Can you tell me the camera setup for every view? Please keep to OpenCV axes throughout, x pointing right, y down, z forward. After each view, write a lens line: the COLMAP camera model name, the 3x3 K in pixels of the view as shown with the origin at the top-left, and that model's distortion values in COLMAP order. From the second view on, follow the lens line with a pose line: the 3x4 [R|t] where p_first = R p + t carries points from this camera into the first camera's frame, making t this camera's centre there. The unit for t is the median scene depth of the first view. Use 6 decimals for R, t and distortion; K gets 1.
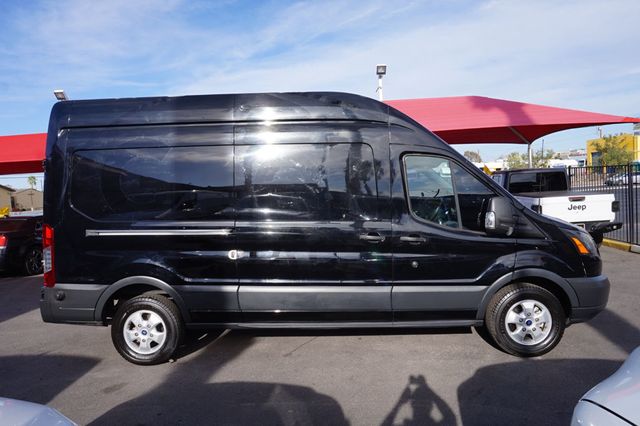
lens RADIAL K [[434.6, 0, 316.4], [0, 434.6, 208.5], [0, 0, 1]] dist [-0.025471, 0.004488]
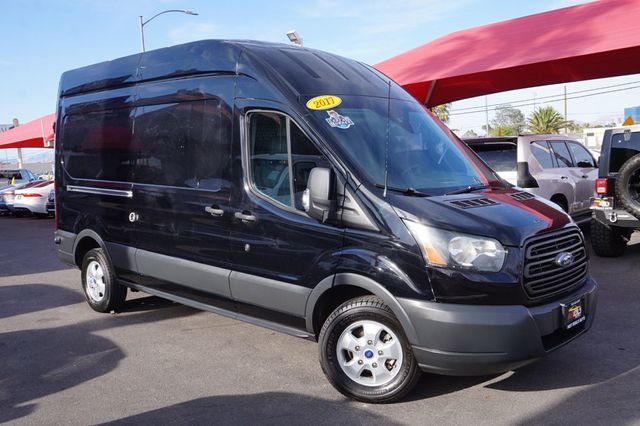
lens RADIAL K [[584.3, 0, 318.2], [0, 584.3, 212.6], [0, 0, 1]] dist [-0.024114, 0.000000]
pose [[0.757572, 0.078753, -0.647983, 1.006078], [-0.034939, 0.996165, 0.080222, -0.027263], [0.651815, -0.038134, 0.757418, 0.260790]]
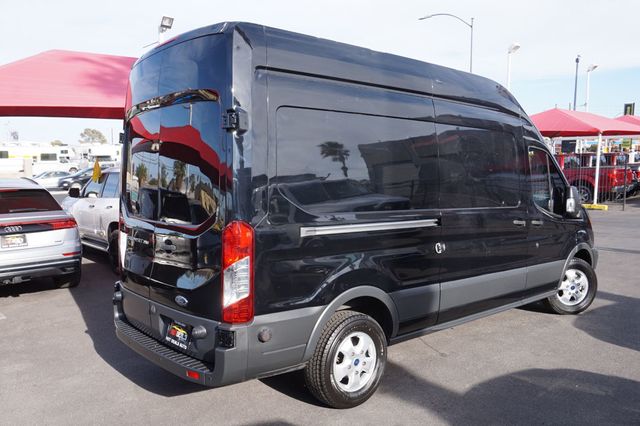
lens RADIAL K [[535.2, 0, 321.5], [0, 535.2, 213.8], [0, 0, 1]] dist [0.006064, 0.009481]
pose [[0.721211, -0.024130, 0.692295, -1.105708], [0.010355, 0.999657, 0.024055, 0.008709], [-0.692638, -0.010180, 0.721214, 0.387802]]
